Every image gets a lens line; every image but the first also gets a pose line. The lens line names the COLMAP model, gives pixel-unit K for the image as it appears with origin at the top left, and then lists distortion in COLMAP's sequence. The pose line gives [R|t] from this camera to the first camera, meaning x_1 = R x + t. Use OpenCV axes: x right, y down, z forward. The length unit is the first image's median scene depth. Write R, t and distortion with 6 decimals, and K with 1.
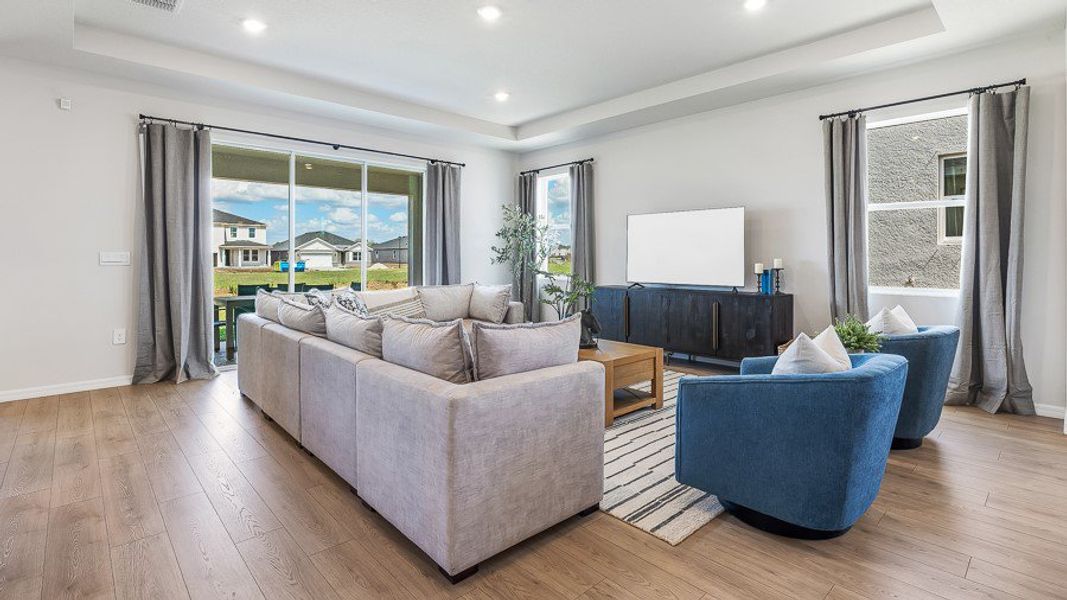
lens RADIAL K [[492.6, 0, 544.3], [0, 492.6, 264.0], [0, 0, 1]] dist [-0.016525, 0.000809]
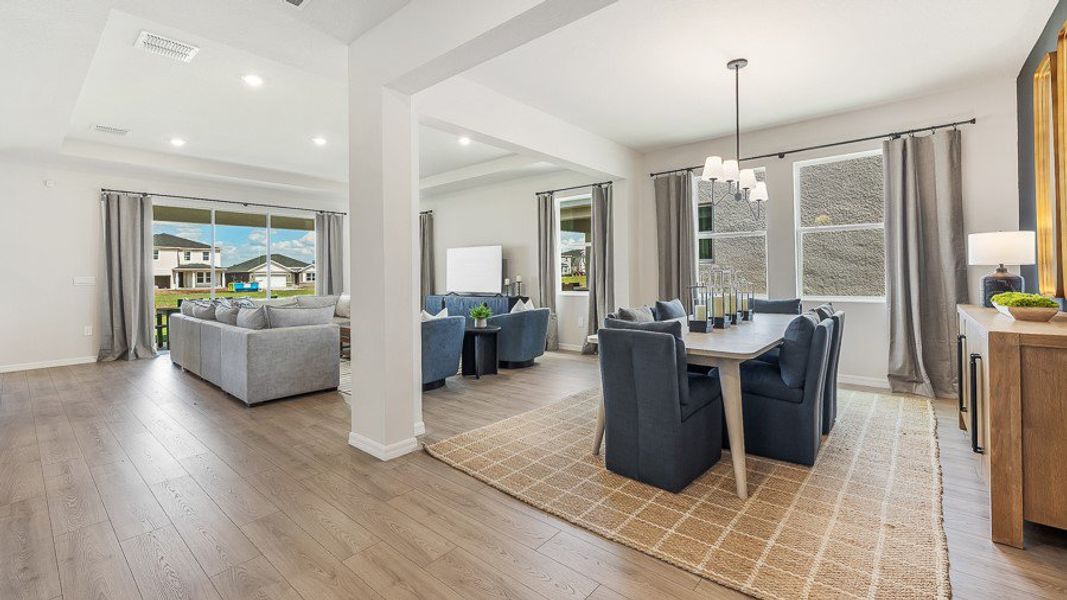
lens RADIAL K [[429.6, 0, 536.5], [0, 429.6, 277.4], [0, 0, 1]] dist [-0.009928, -0.000164]
pose [[0.992800, -0.012476, 0.119130, 0.257717], [0.013557, 0.999874, -0.008267, 0.005897], [-0.119012, 0.009823, 0.992844, -0.342972]]
